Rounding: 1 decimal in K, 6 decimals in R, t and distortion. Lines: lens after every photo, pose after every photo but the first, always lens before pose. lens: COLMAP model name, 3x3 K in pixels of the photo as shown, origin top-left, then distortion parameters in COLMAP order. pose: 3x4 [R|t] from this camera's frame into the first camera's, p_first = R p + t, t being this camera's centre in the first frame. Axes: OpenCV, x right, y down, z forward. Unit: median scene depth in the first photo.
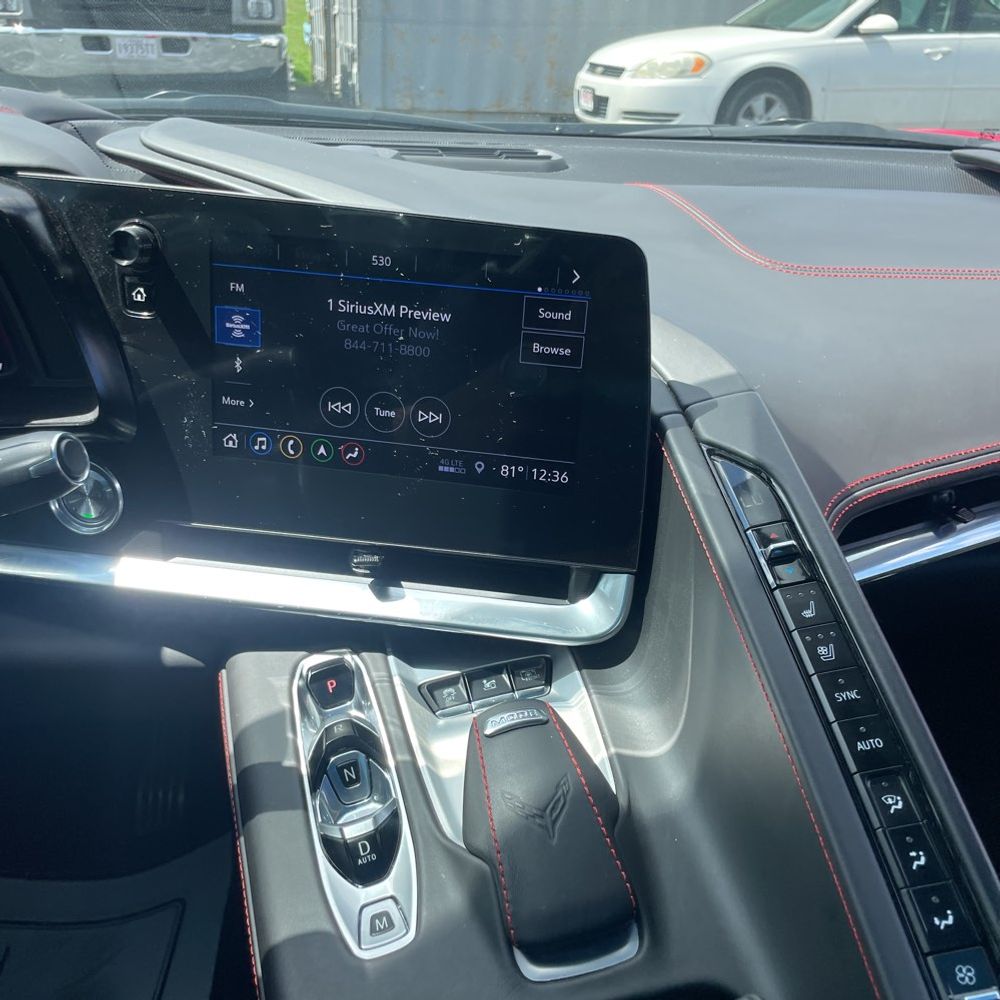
lens RADIAL K [[1022.9, 0, 502.2], [0, 1022.9, 458.9], [0, 0, 1]] dist [0.114261, -0.195858]
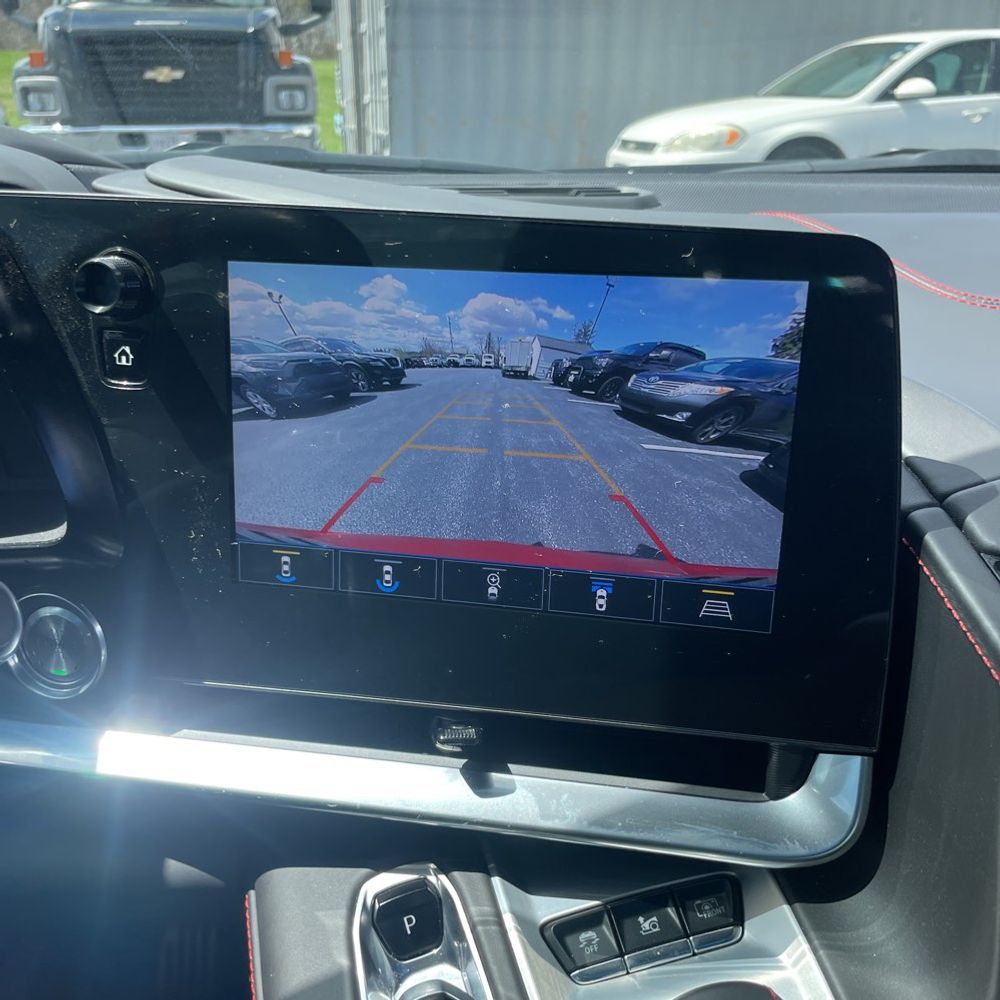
lens RADIAL K [[1039.3, 0, 504.3], [0, 1039.3, 482.2], [0, 0, 1]] dist [0.084587, -0.129682]
pose [[0.998994, -0.028238, -0.034823, -0.072723], [0.026291, 0.998132, -0.055155, -0.028466], [0.036315, 0.054184, 0.997870, 0.306759]]
